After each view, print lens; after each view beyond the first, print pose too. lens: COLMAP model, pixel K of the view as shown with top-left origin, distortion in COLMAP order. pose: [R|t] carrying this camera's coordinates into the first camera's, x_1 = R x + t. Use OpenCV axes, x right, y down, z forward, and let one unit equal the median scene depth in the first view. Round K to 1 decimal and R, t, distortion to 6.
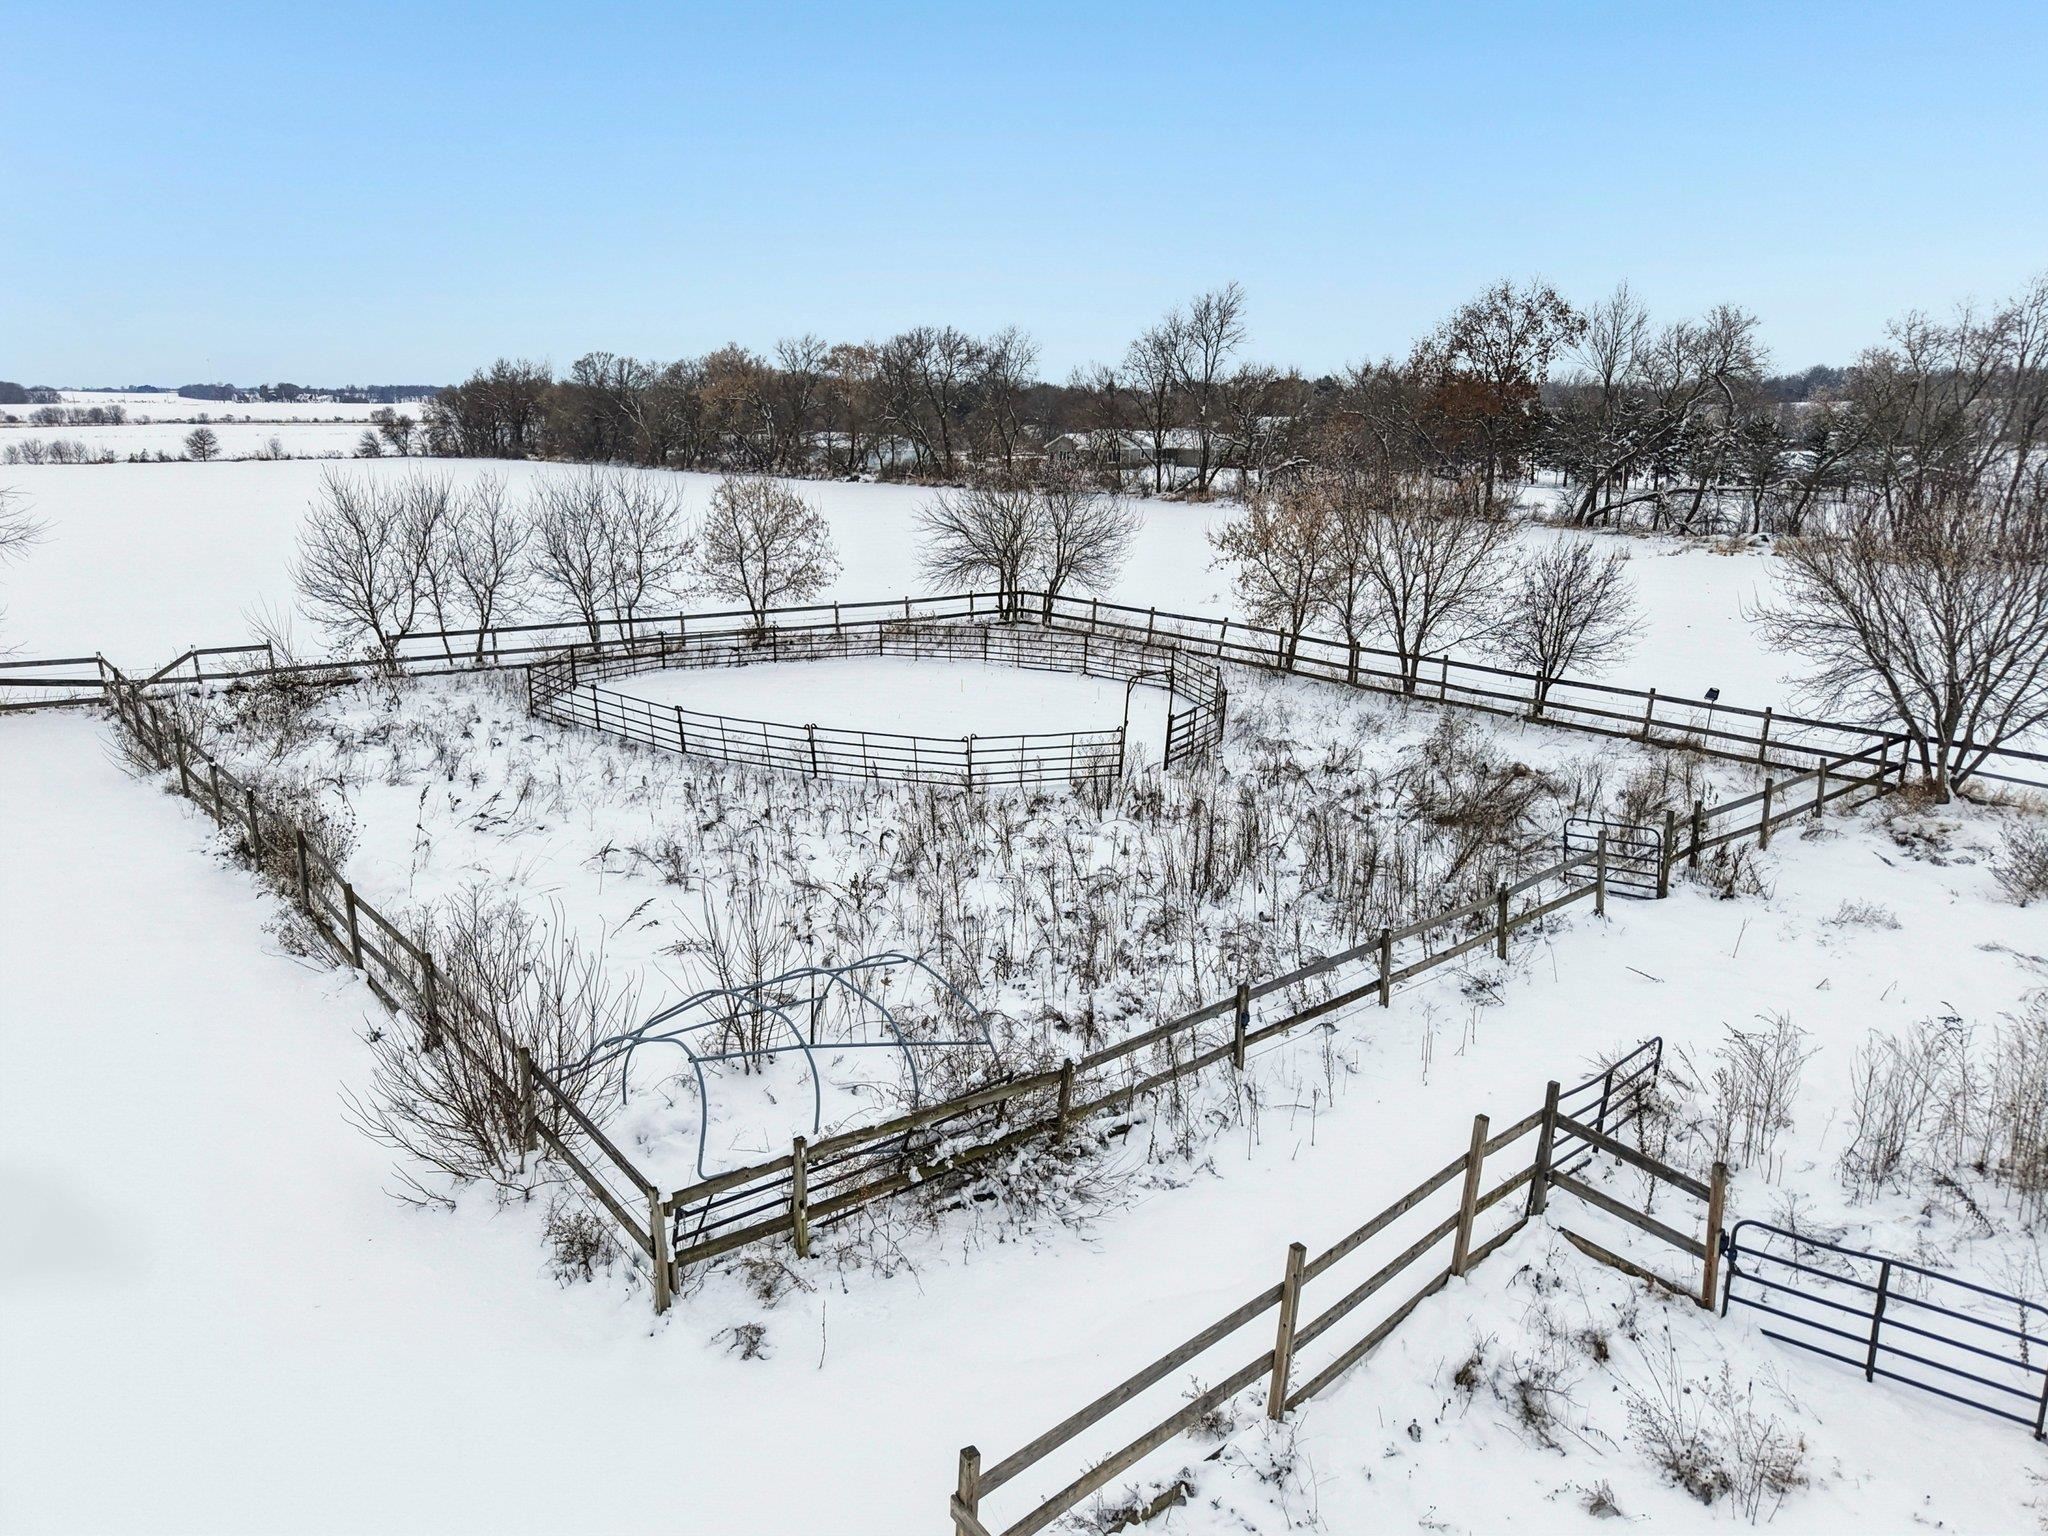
lens RADIAL K [[1406.8, 0, 1035.7], [0, 1406.8, 772.6], [0, 0, 1]] dist [0.003717, -0.000853]
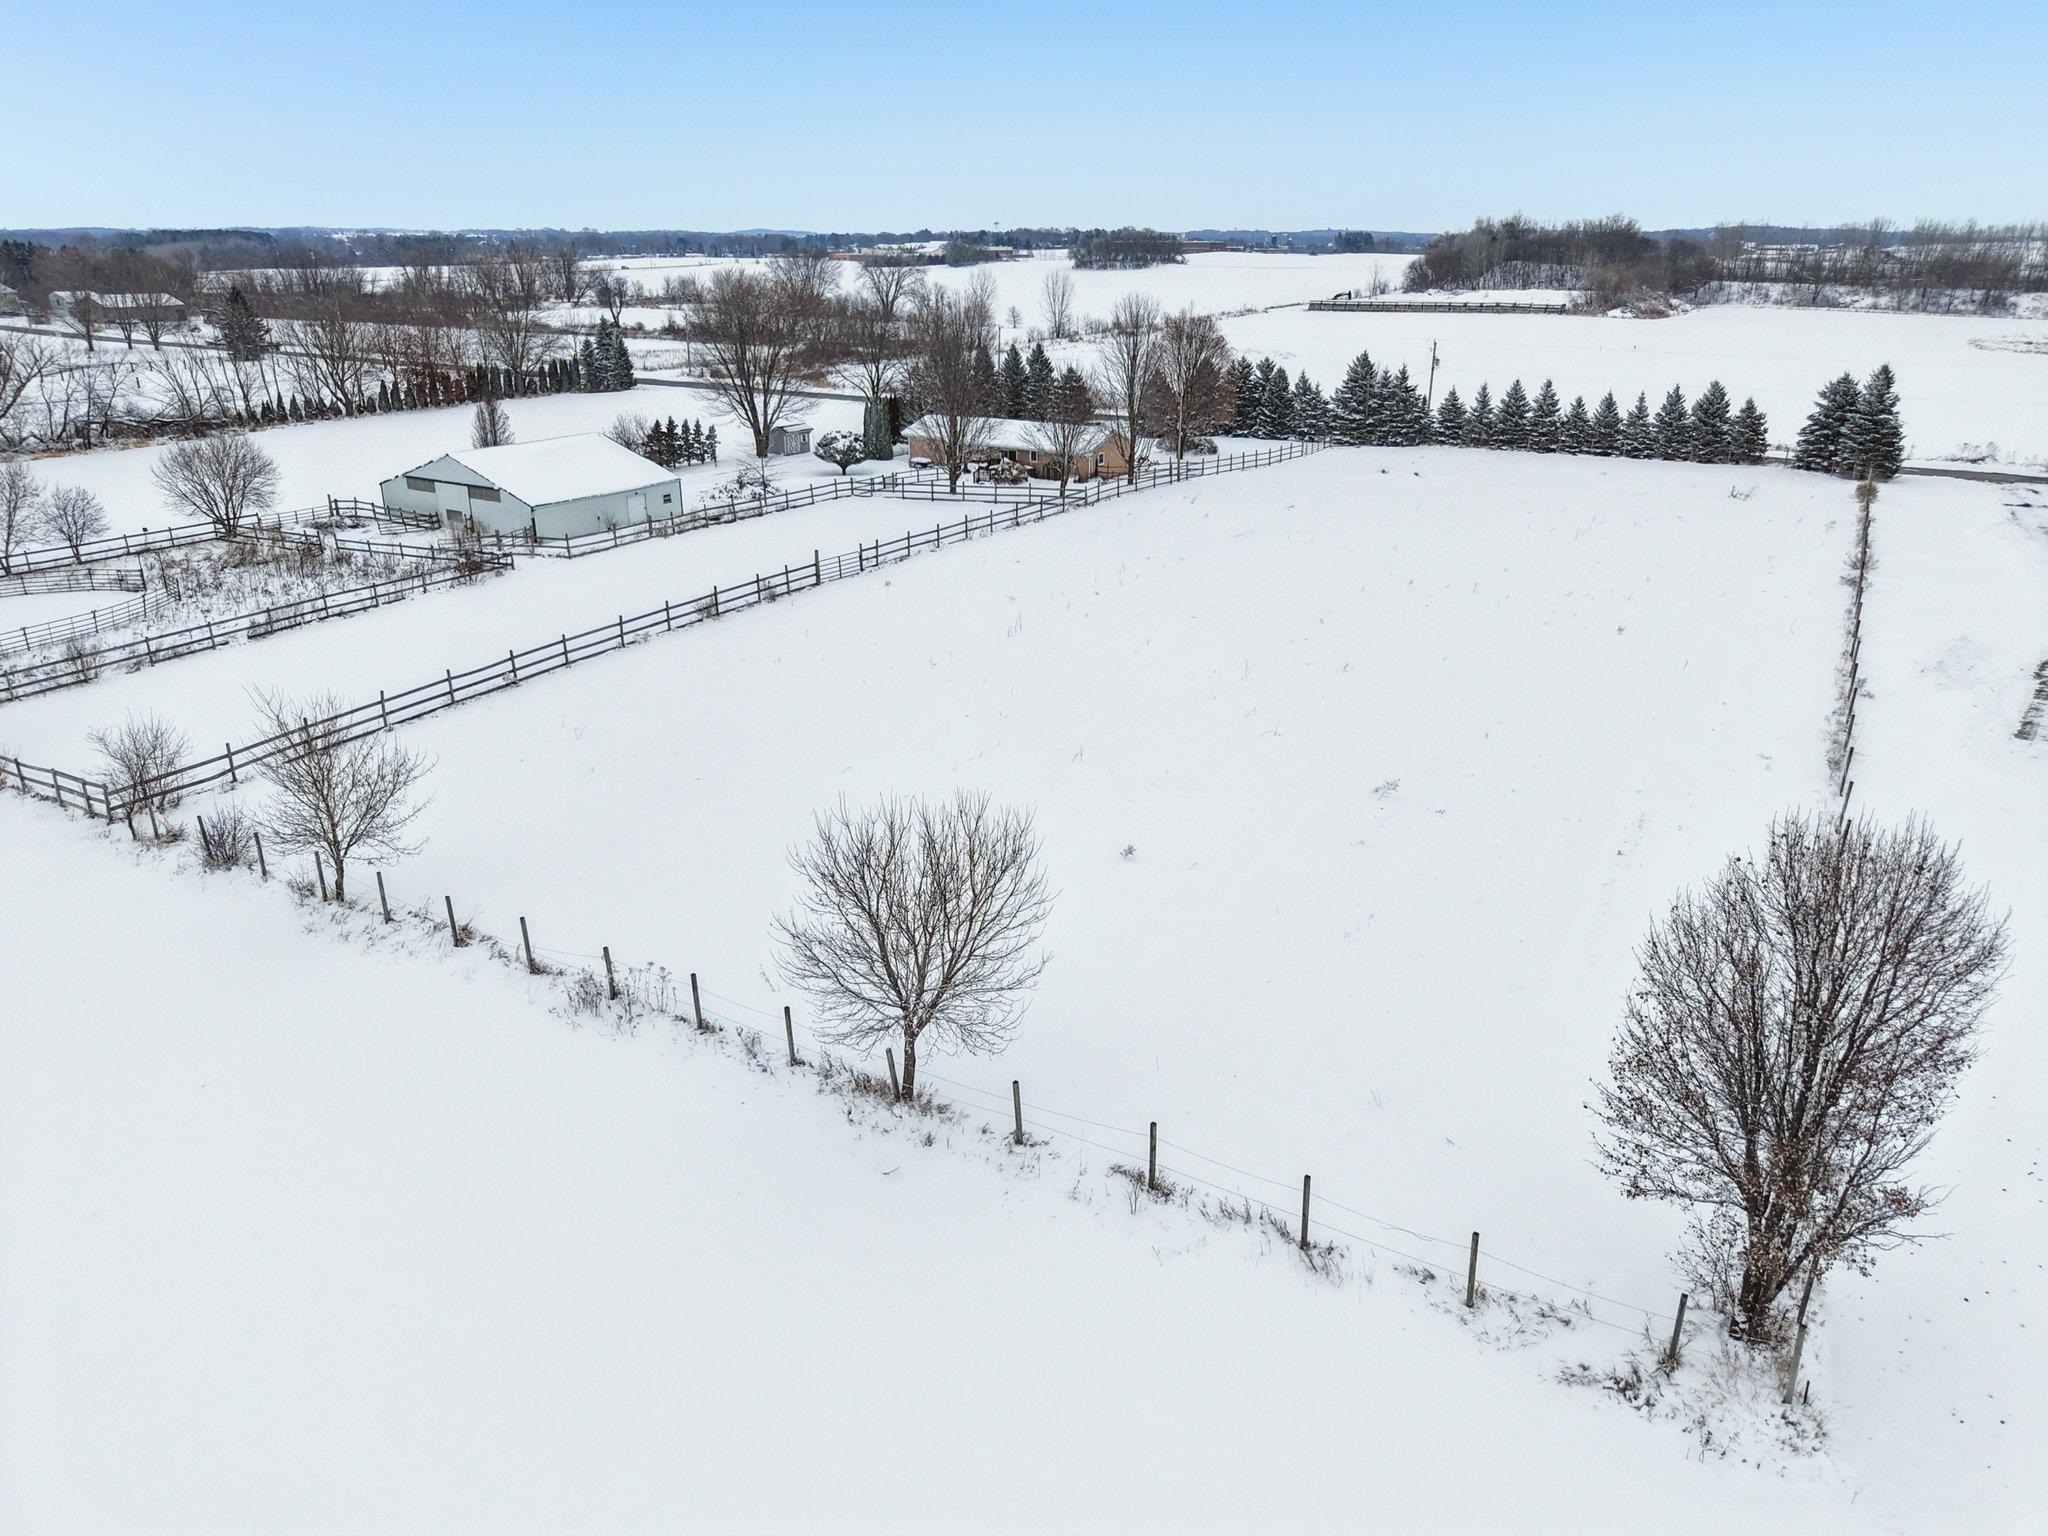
lens RADIAL K [[1382.0, 0, 1029.6], [0, 1382.0, 774.5], [0, 0, 1]] dist [0.002516, -0.002457]
pose [[-0.342025, -0.345040, 0.874052, -0.352810], [0.234378, 0.869427, 0.434929, -0.054731], [-0.909992, 0.353615, -0.216496, 0.021570]]
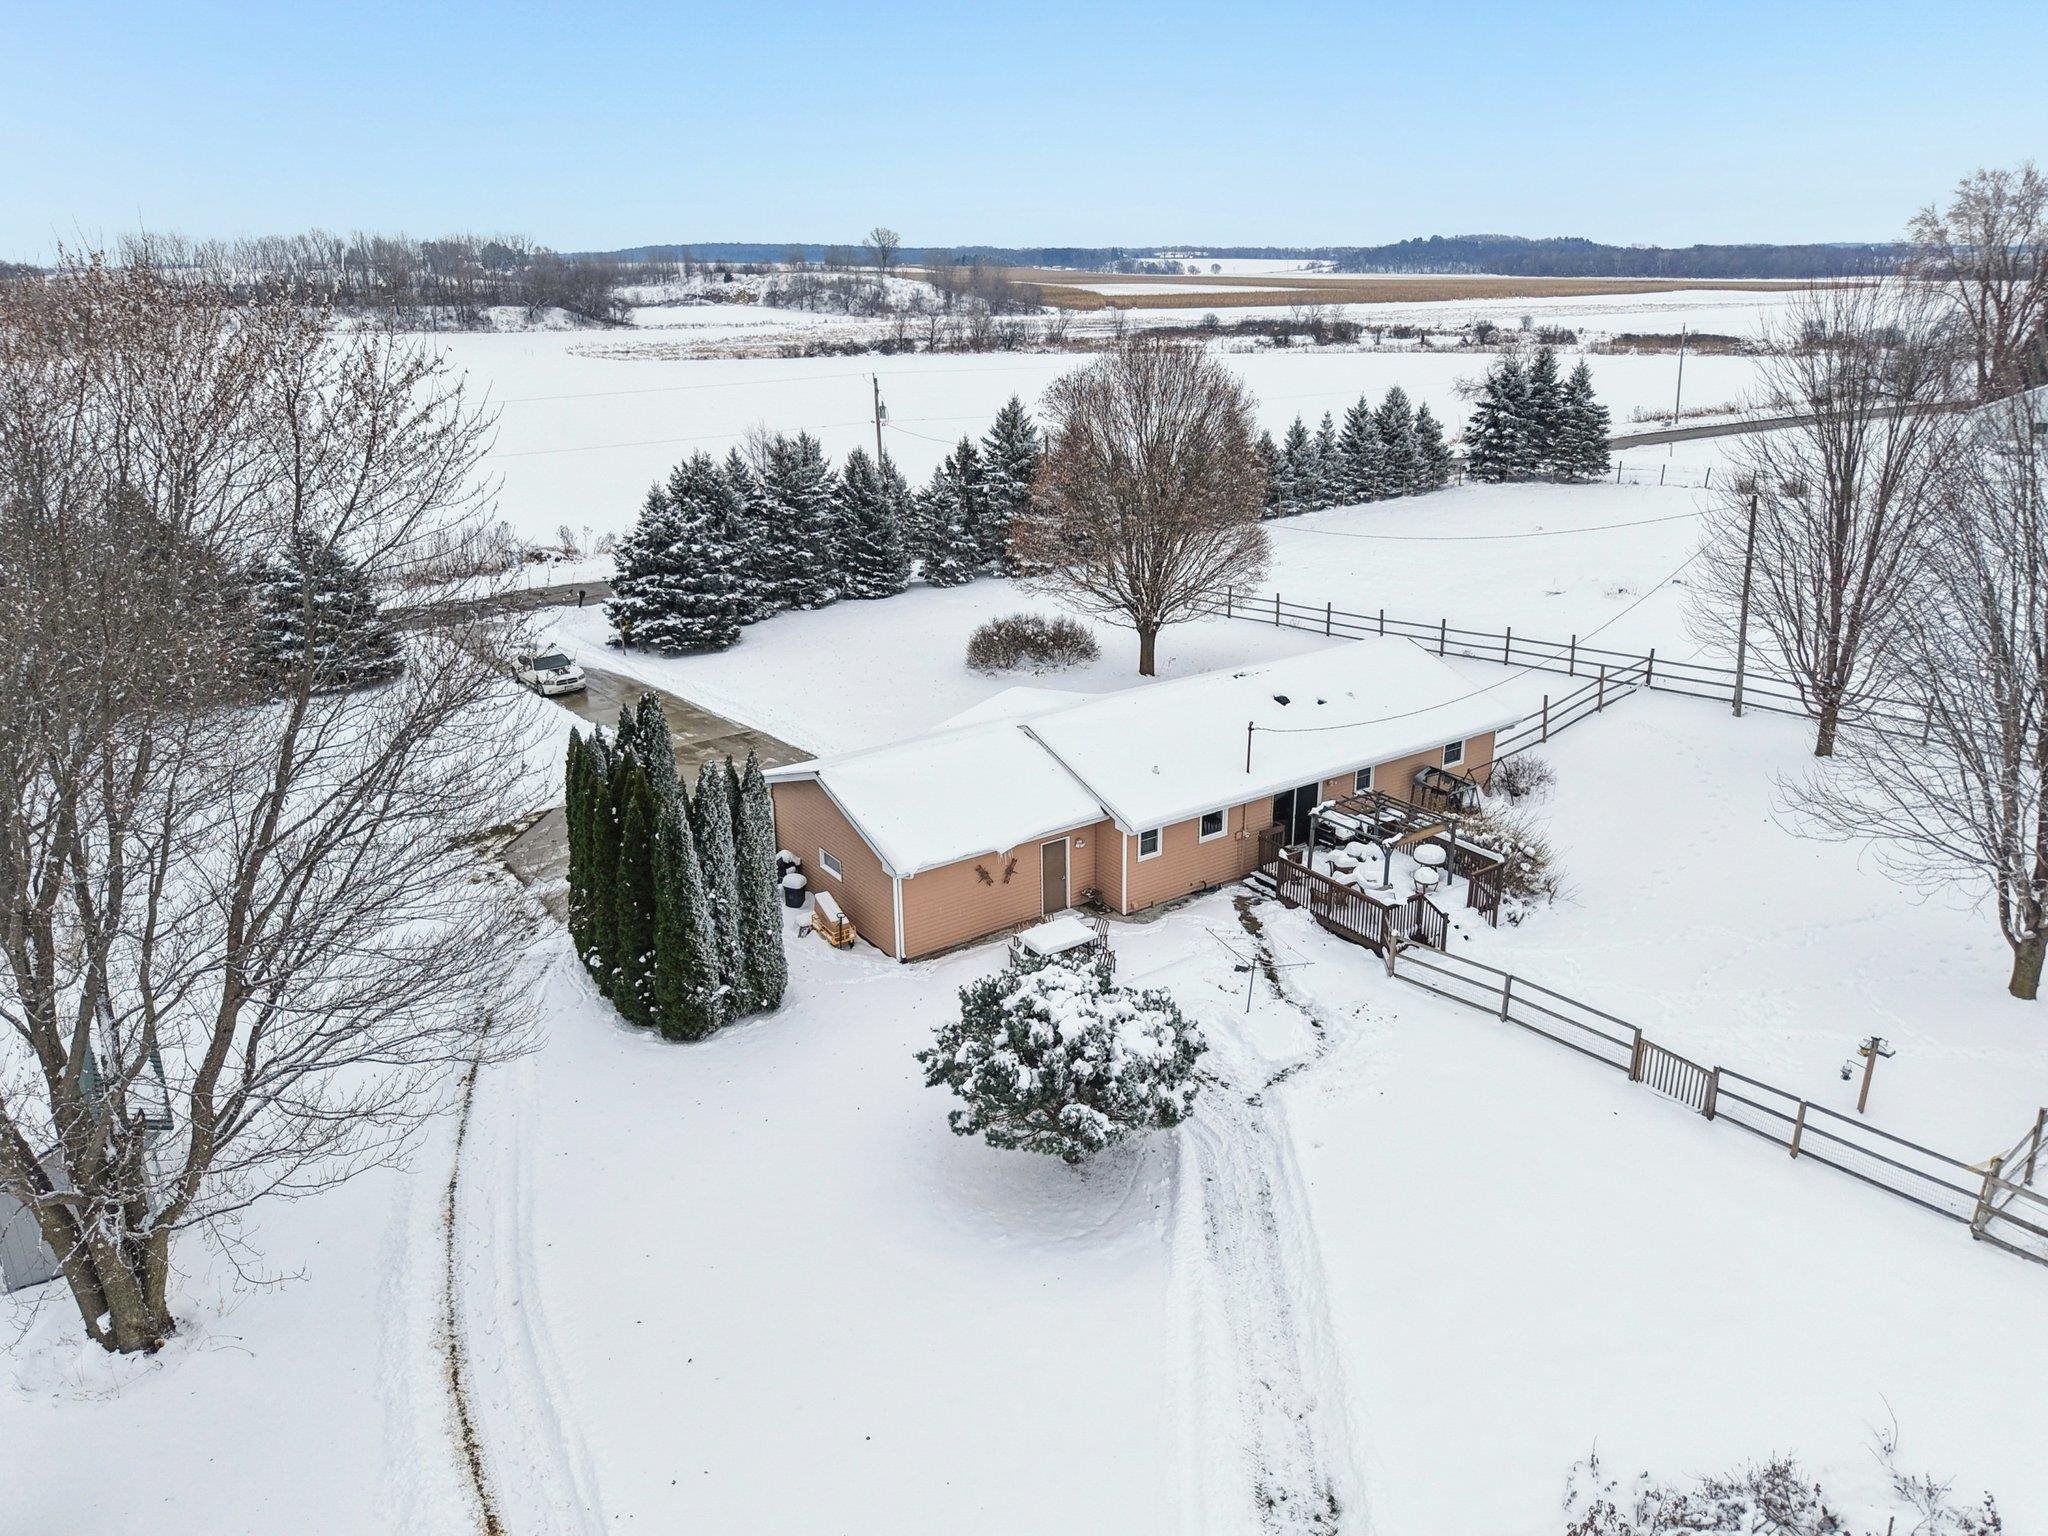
lens RADIAL K [[1406.8, 0, 1035.7], [0, 1406.8, 772.6], [0, 0, 1]] dist [0.003717, -0.000853]
pose [[-0.998828, -0.008360, 0.047672, 0.126332], [0.020245, 0.822499, 0.568407, -0.032498], [-0.043962, 0.568706, -0.821366, 0.007352]]
